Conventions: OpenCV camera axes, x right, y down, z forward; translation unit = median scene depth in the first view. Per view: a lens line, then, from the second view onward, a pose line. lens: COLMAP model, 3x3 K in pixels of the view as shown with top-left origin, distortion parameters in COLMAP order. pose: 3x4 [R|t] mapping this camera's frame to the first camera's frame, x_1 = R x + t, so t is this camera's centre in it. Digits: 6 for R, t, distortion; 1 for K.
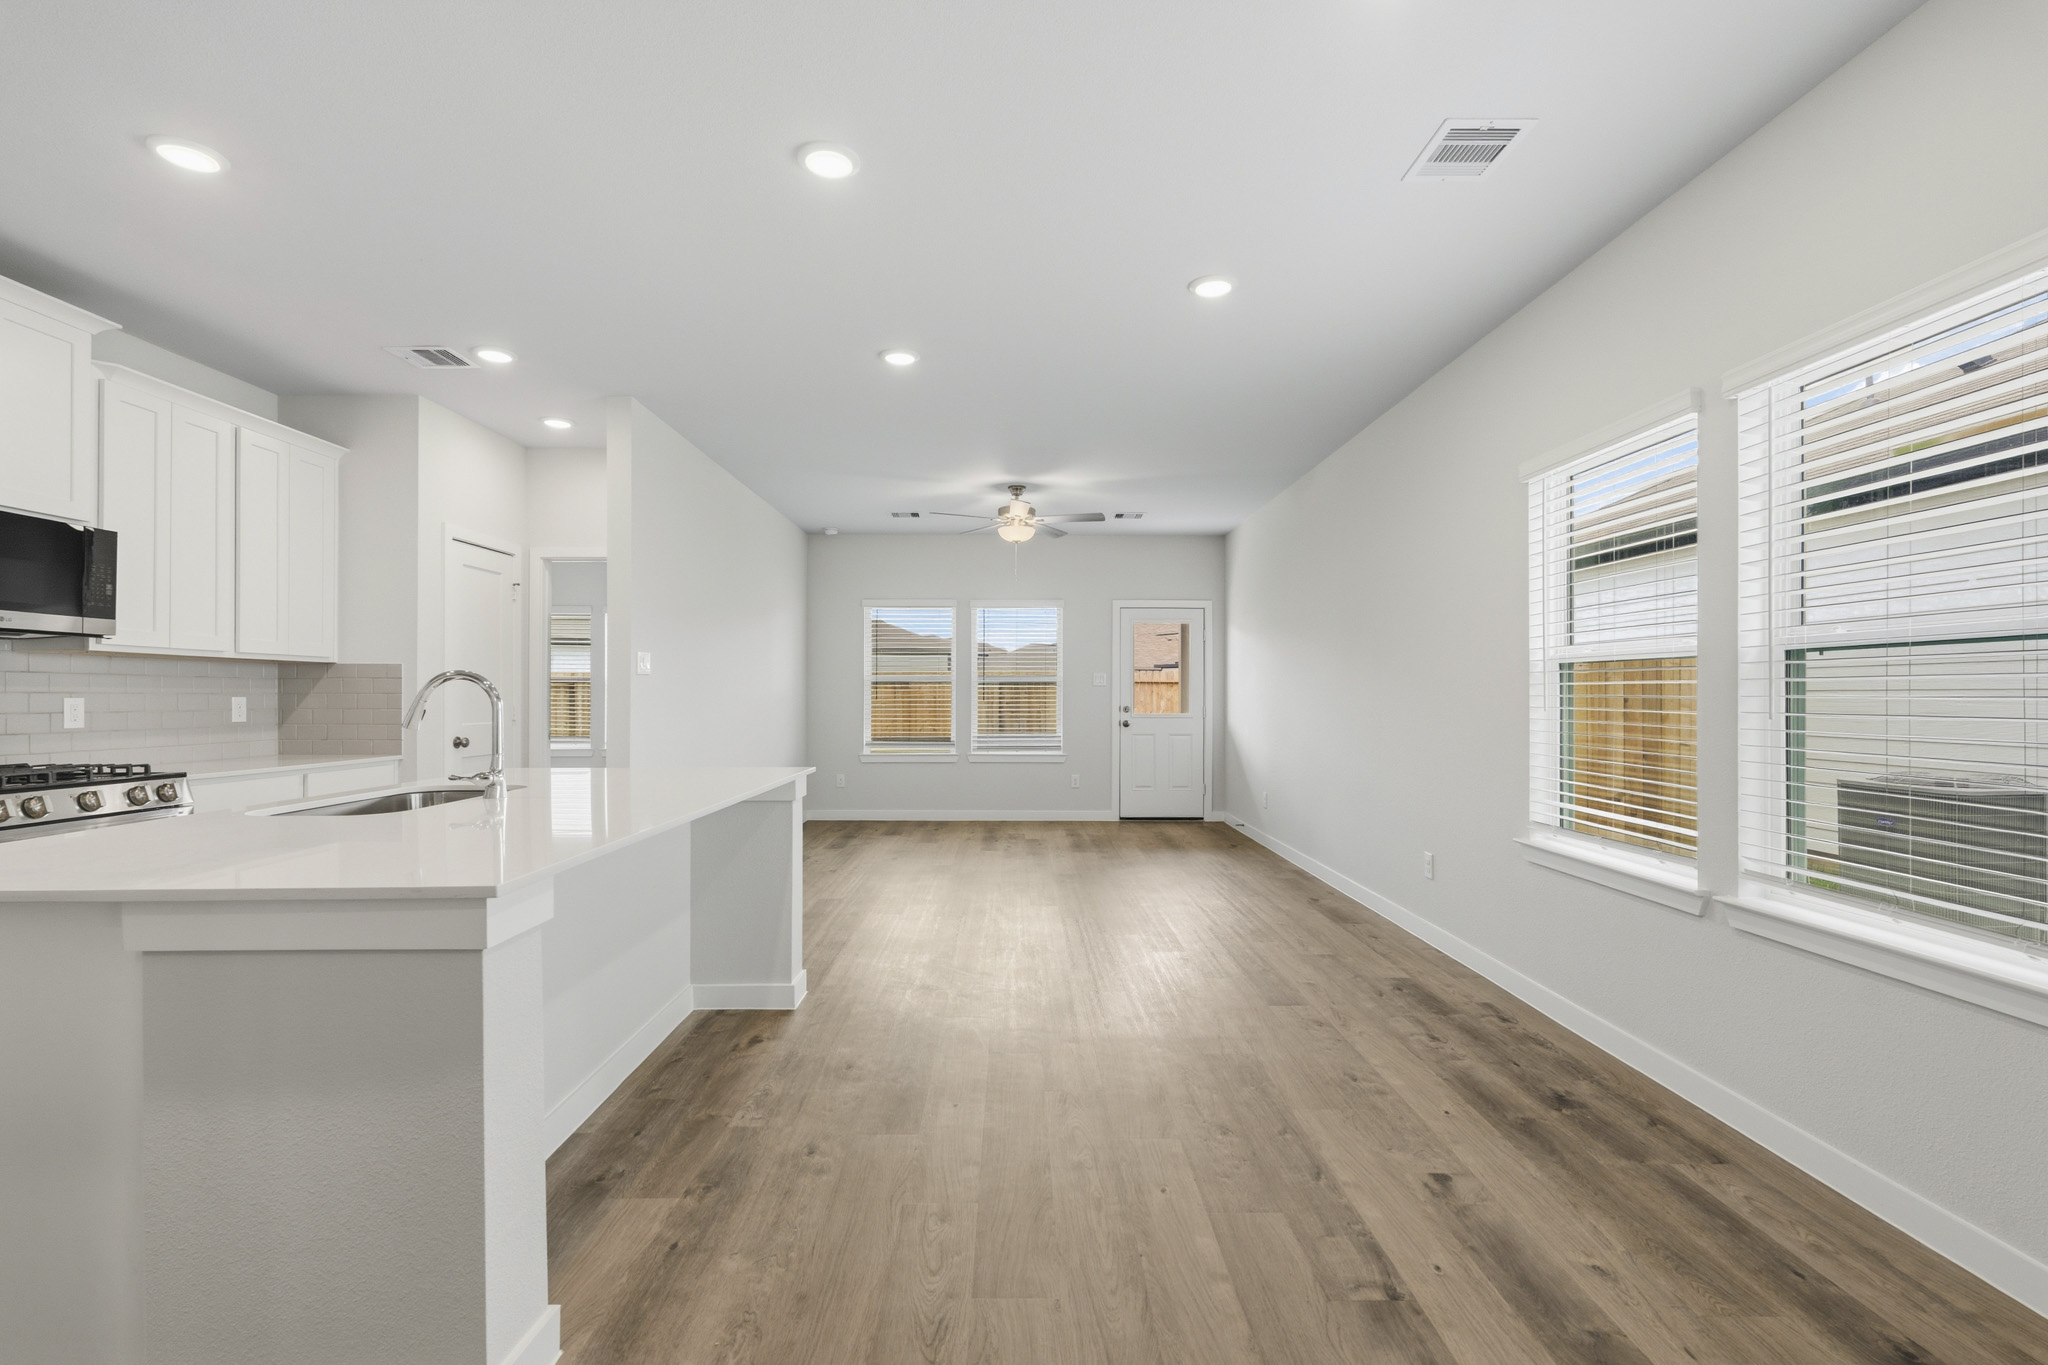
lens RADIAL K [[904.5, 0, 1025.1], [0, 904.5, 691.0], [0, 0, 1]] dist [-0.000034, 0.000120]
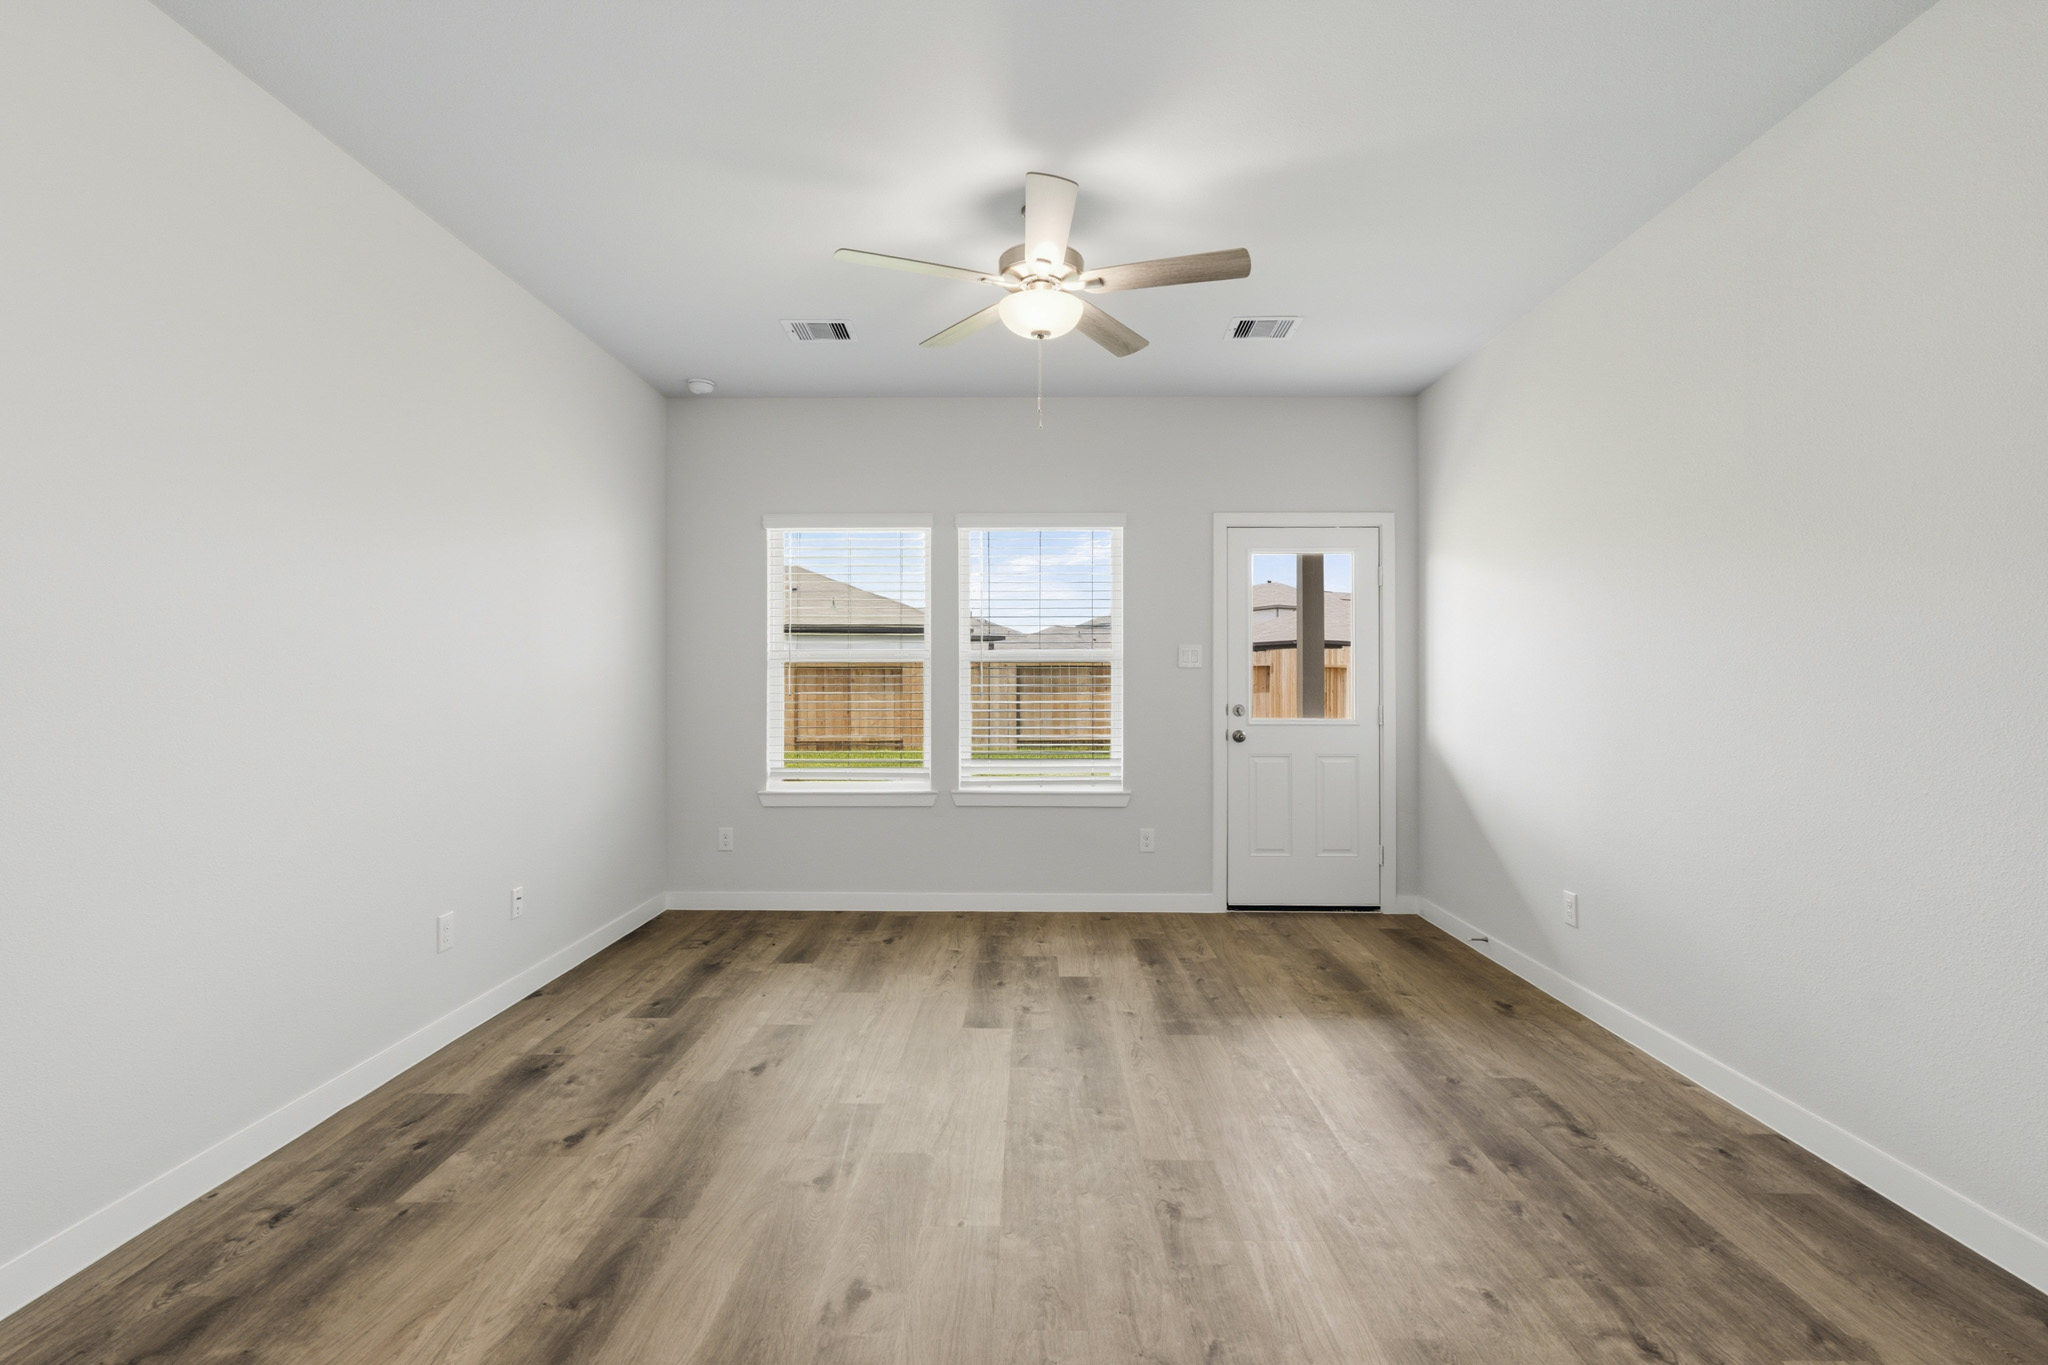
lens RADIAL K [[941.5, 0, 1024.0], [0, 941.5, 682.5], [0, 0, 1]] dist [-0.000773, -0.000153]
pose [[0.999700, -0.002200, -0.024414, -0.013453], [0.002327, 0.999984, 0.005170, -0.000062], [0.024402, -0.005225, 0.999689, 1.081029]]
